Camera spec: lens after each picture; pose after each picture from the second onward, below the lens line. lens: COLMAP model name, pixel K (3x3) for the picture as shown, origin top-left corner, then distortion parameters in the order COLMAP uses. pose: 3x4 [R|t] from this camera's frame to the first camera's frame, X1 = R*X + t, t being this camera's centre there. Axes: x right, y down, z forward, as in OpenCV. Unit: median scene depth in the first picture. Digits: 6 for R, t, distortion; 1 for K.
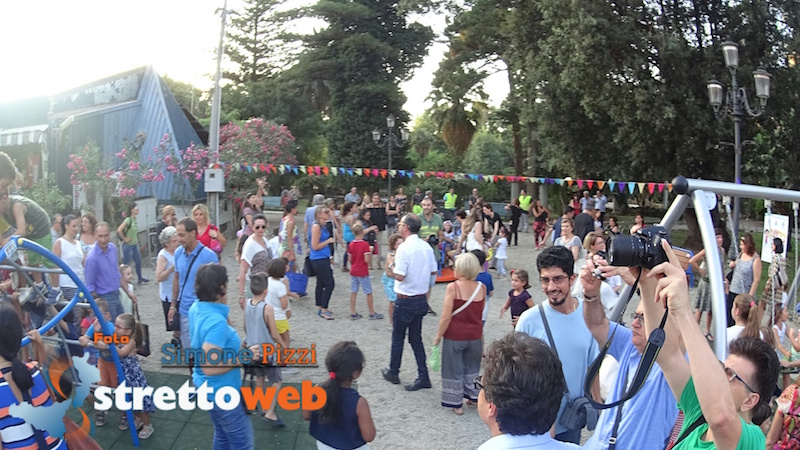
lens RADIAL K [[487.8, 0, 387.4], [0, 487.8, 234.5], [0, 0, 1]] dist [-0.342736, 0.107986]
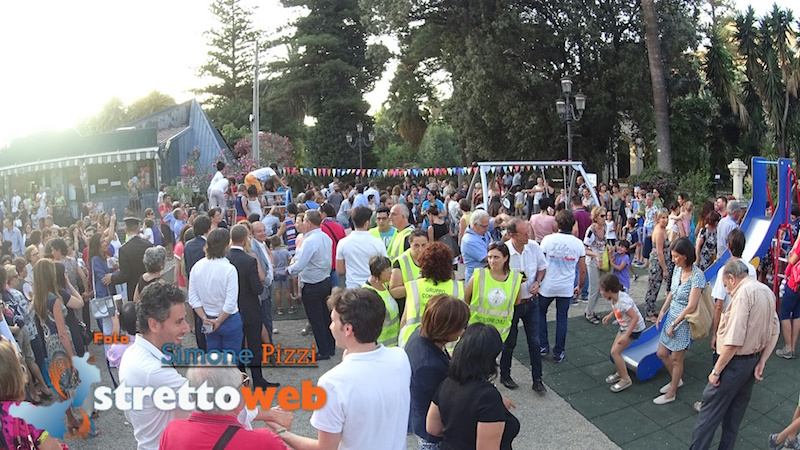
lens RADIAL K [[489.6, 0, 396.6], [0, 489.6, 234.0], [0, 0, 1]] dist [-0.348036, 0.115798]
pose [[0.993553, -0.067329, 0.091208, -0.027111], [0.065794, 0.997638, 0.019738, 0.030489], [-0.092322, -0.013609, 0.995636, -0.270971]]
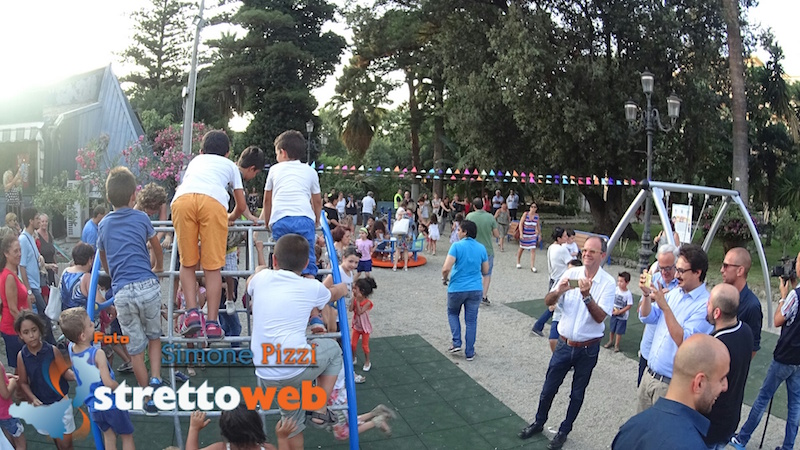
lens RADIAL K [[489.6, 0, 396.6], [0, 489.6, 234.0], [0, 0, 1]] dist [-0.348036, 0.115798]
pose [[0.961650, -0.022330, 0.273370, -0.084102], [0.023959, 0.999709, -0.002623, 0.007042], [-0.273232, 0.009072, 0.961905, -0.050615]]
